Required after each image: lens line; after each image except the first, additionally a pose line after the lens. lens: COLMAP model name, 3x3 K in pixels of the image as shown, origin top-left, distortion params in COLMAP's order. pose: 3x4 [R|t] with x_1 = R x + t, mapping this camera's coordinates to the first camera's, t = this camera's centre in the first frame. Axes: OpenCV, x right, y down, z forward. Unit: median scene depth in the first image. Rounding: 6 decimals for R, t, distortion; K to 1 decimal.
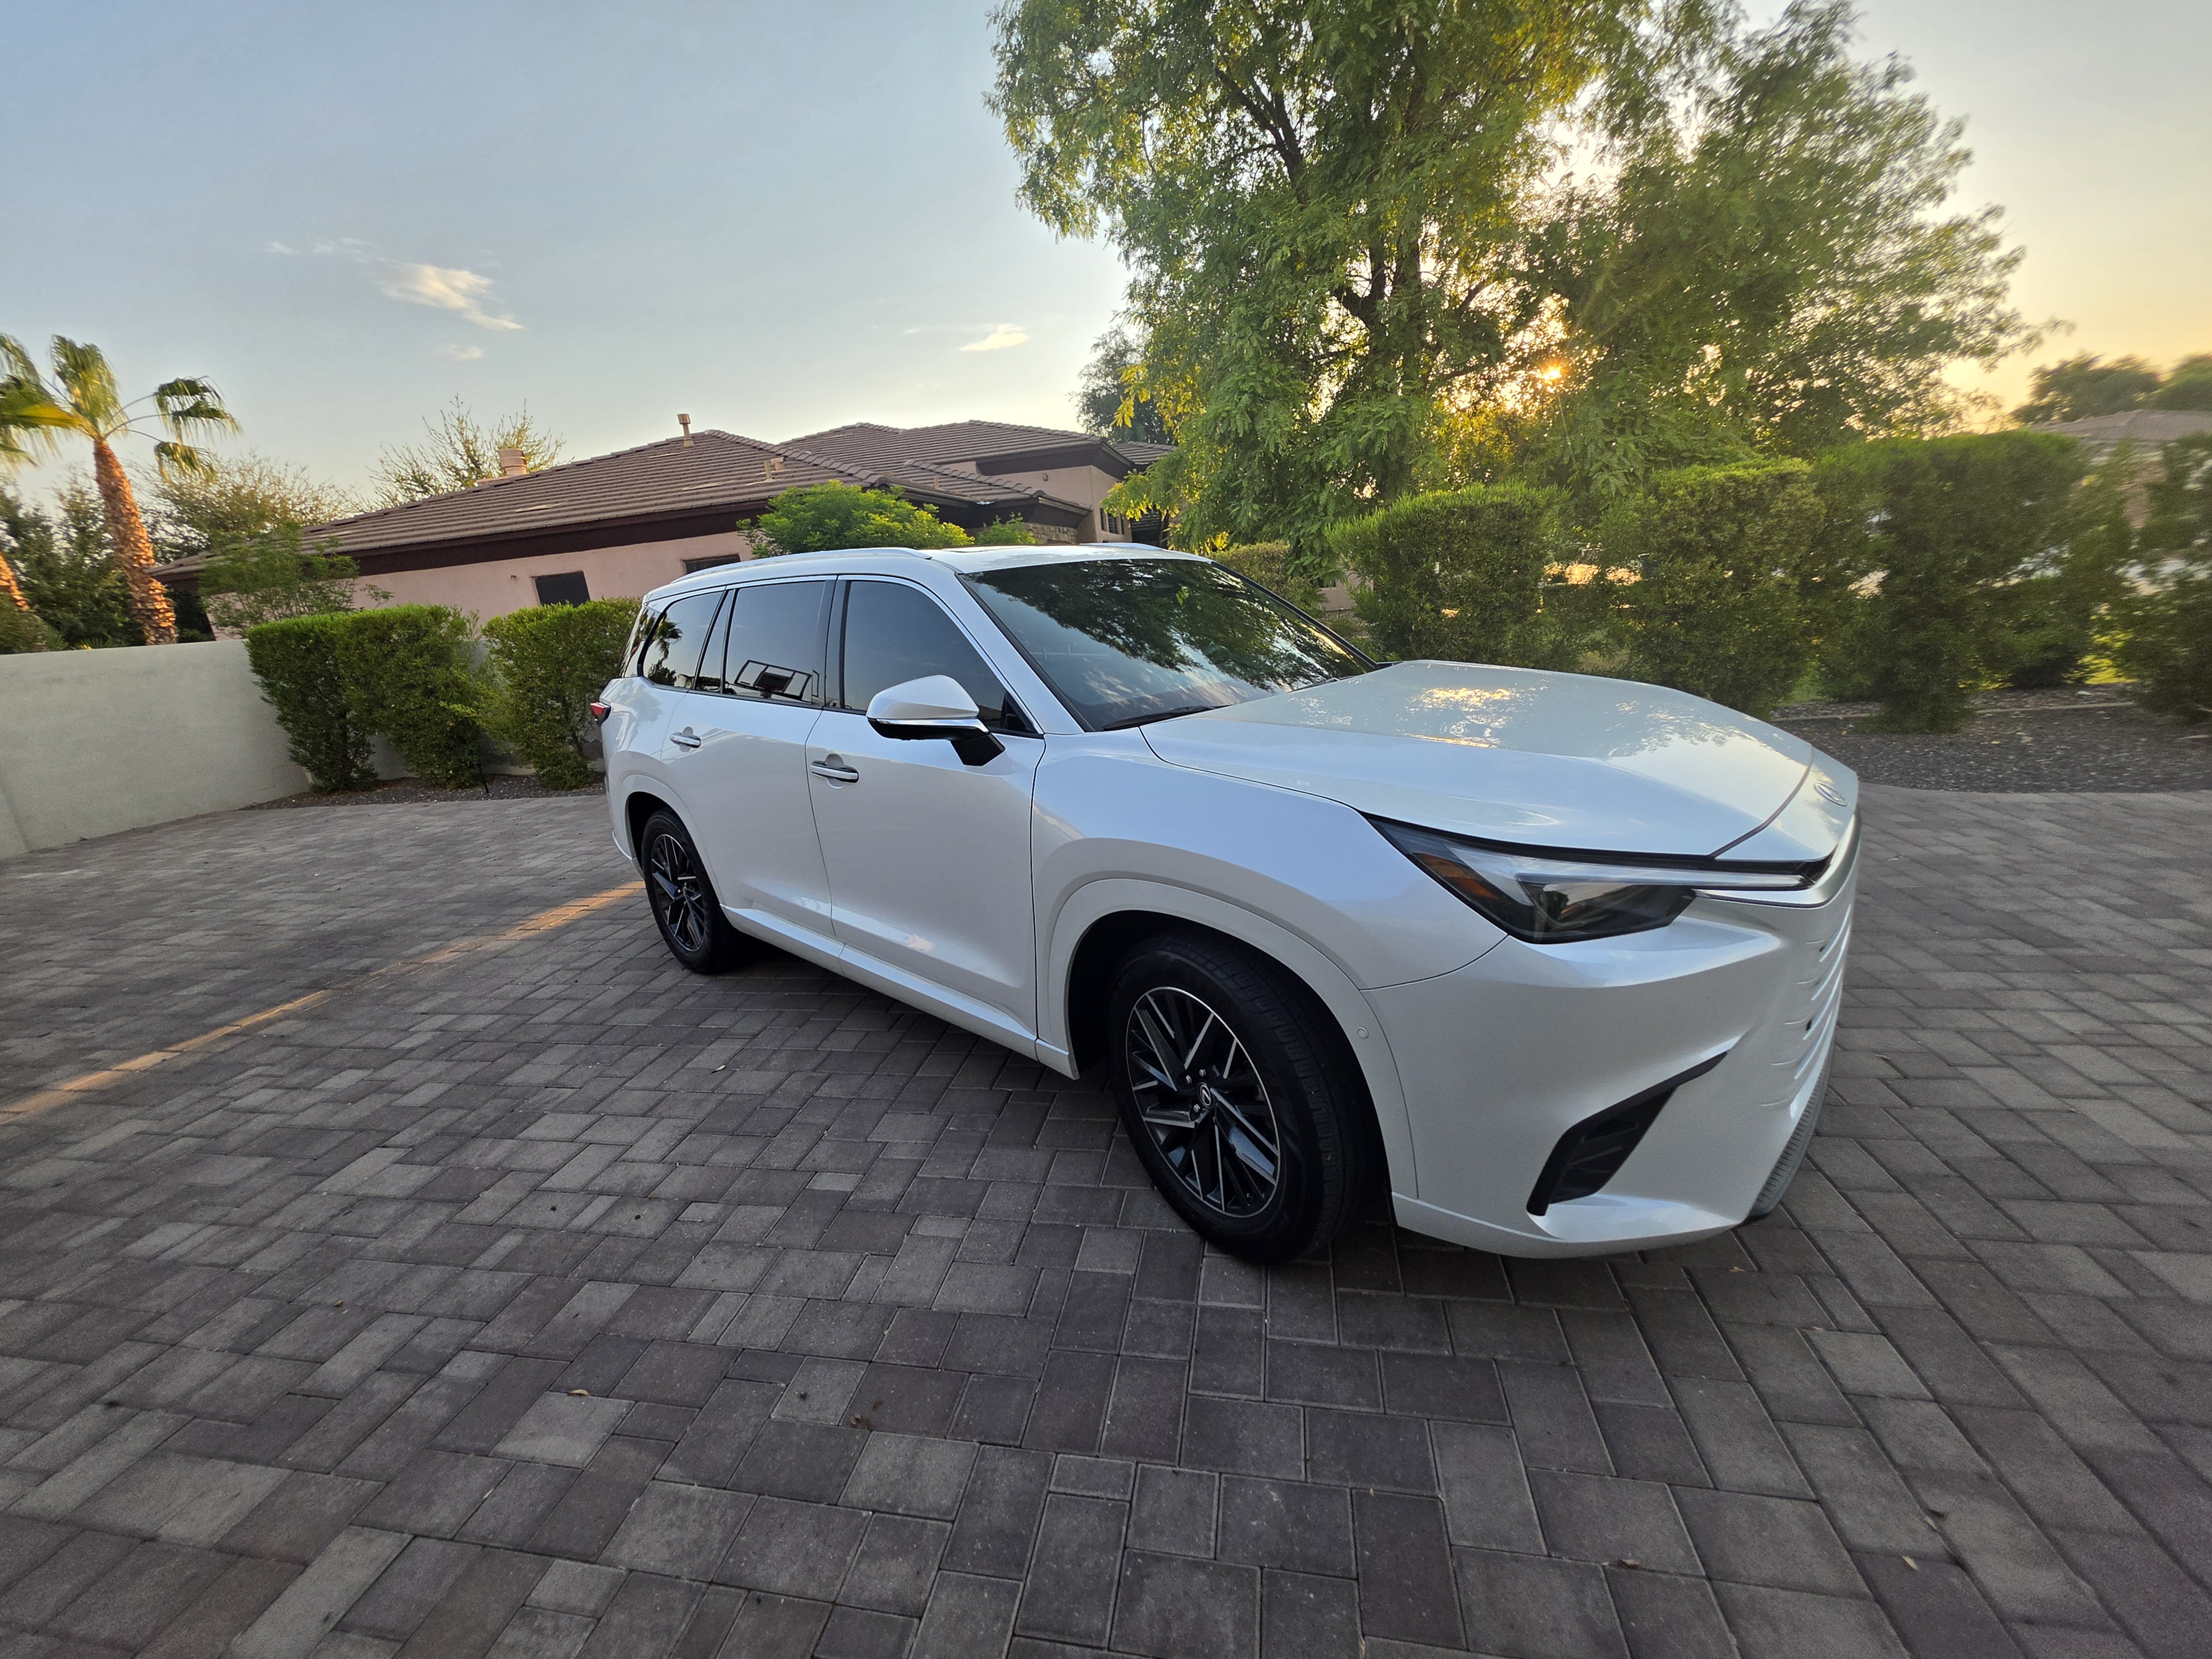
lens RADIAL K [[872.2, 0, 1109.2], [0, 872.2, 820.3], [0, 0, 1]] dist [-0.003998, 0.000905]
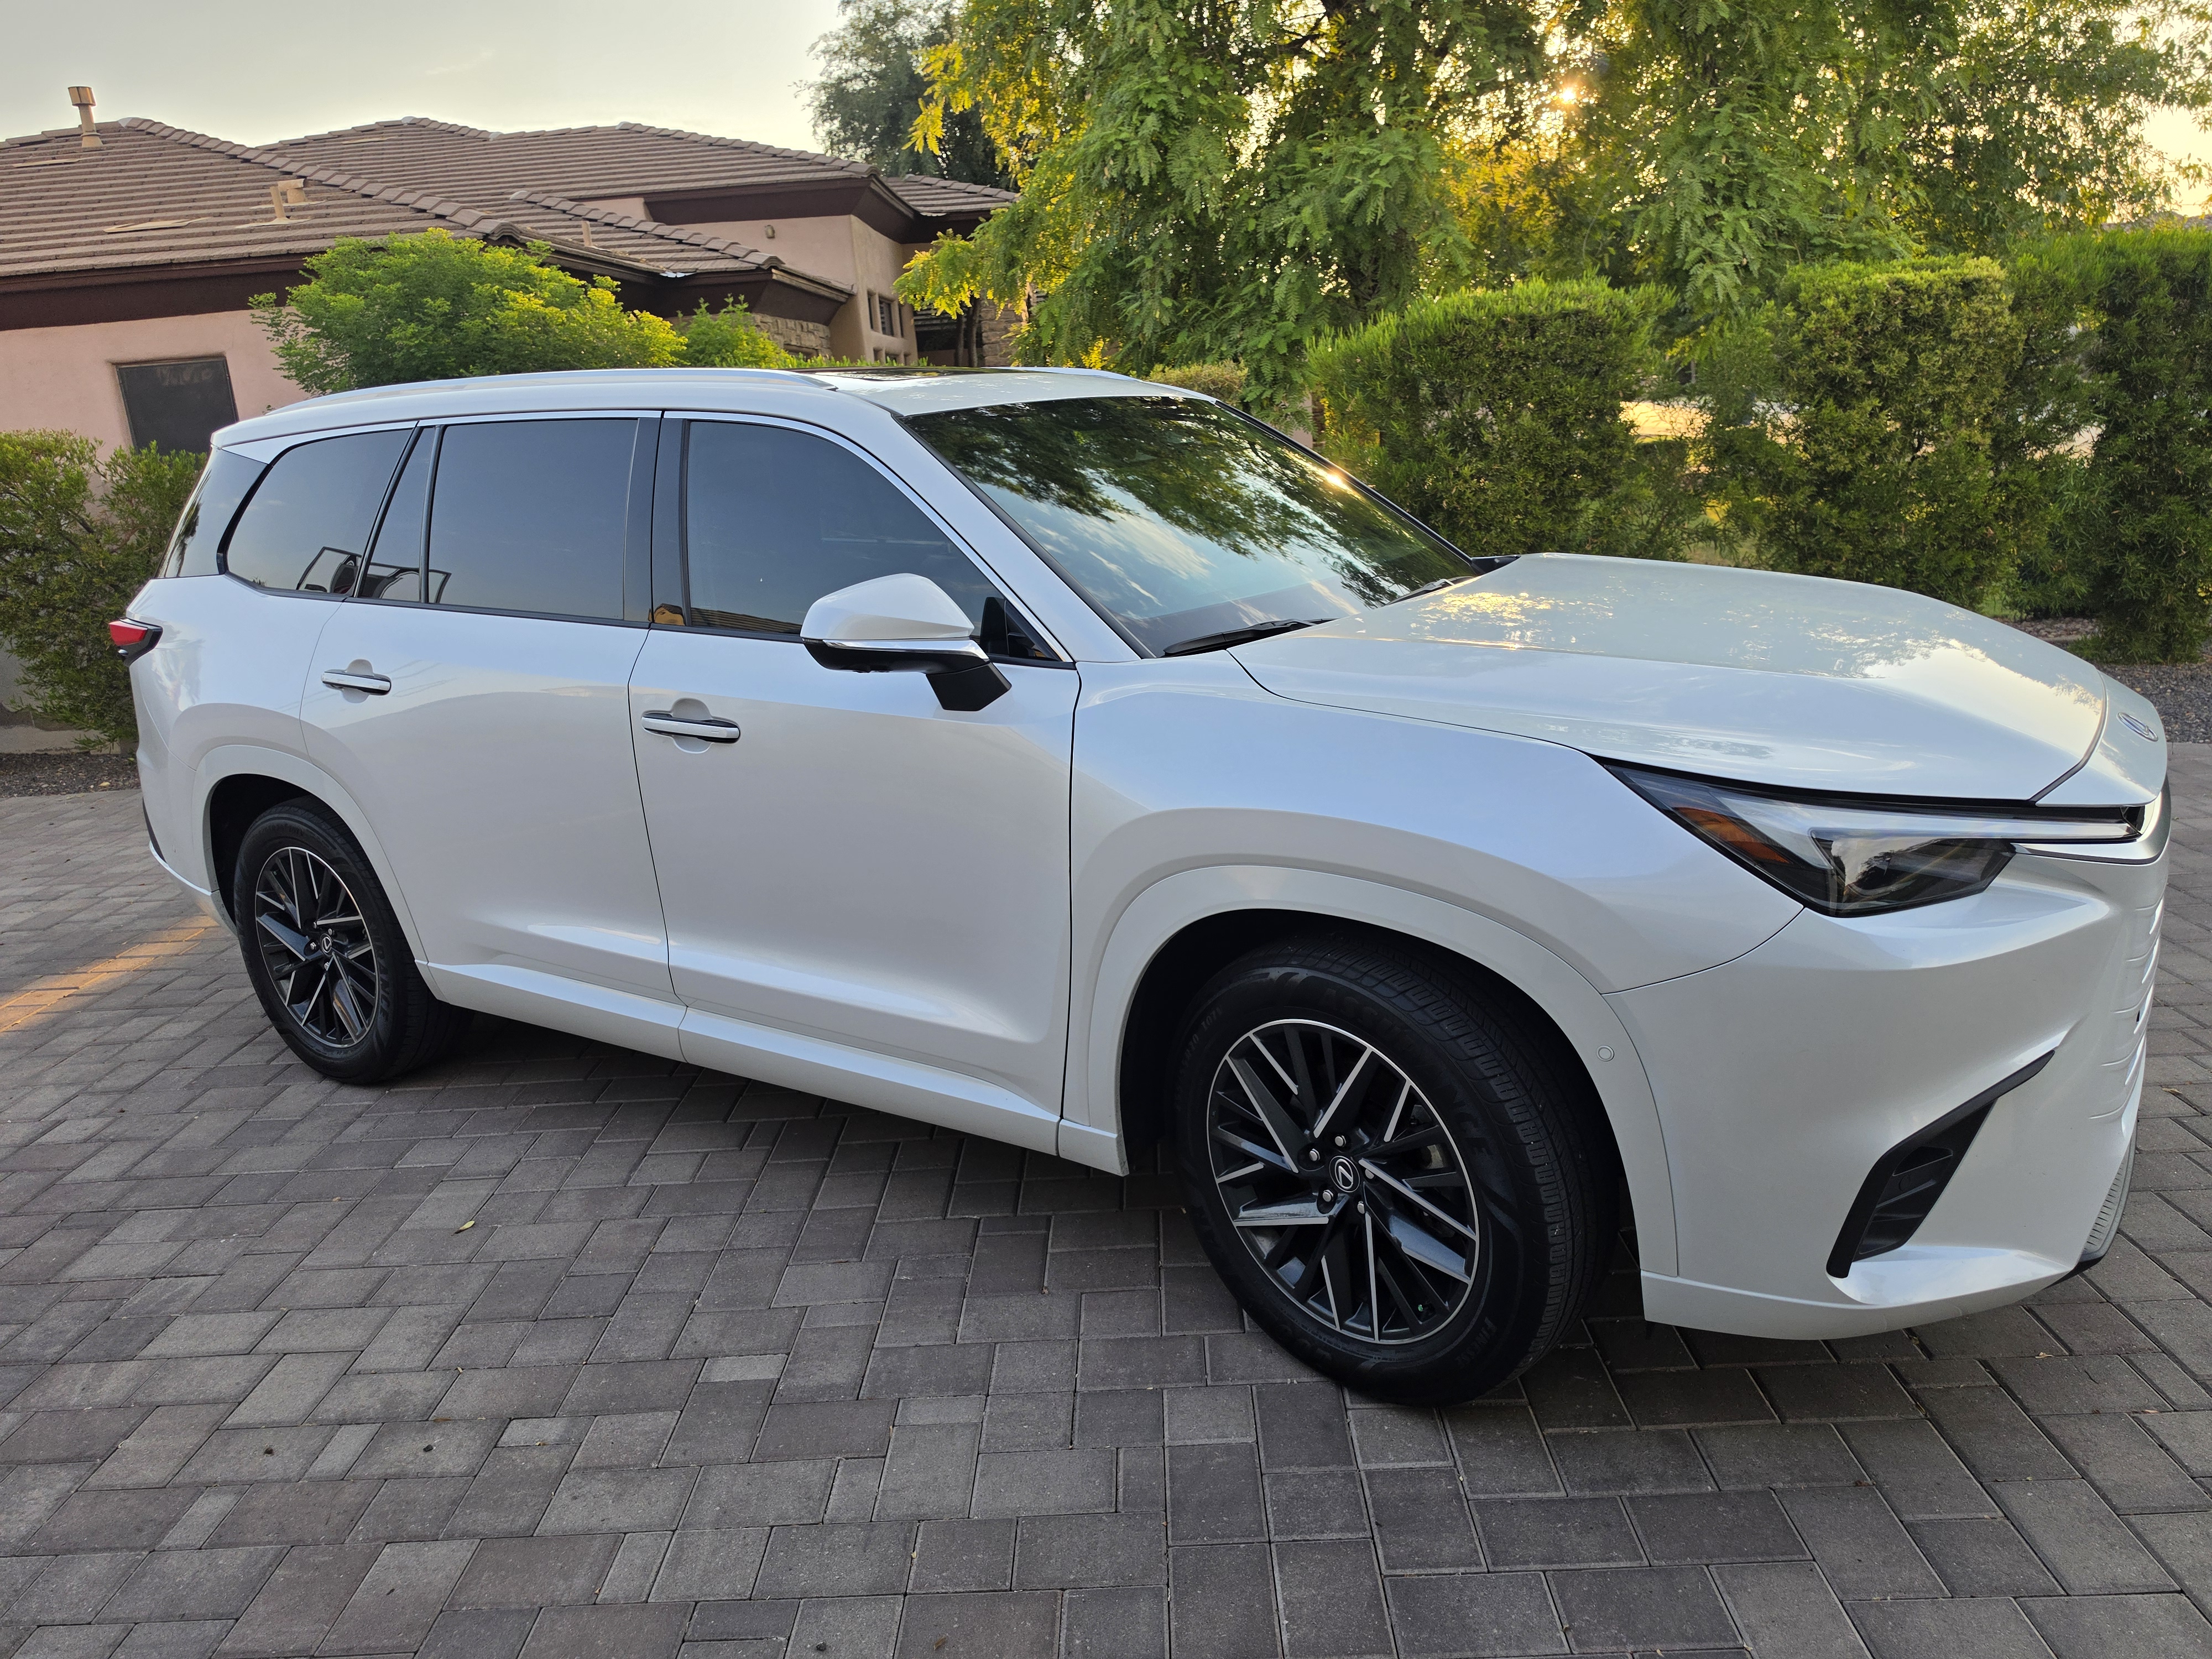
lens RADIAL K [[1508.8, 0, 1107.6], [0, 1508.8, 832.6], [0, 0, 1]] dist [0.029651, -0.030778]
pose [[0.986063, -0.025482, 0.164411, -0.203140], [0.025430, 0.999674, 0.002422, 0.026000], [-0.164419, 0.001793, 0.986389, -0.120989]]
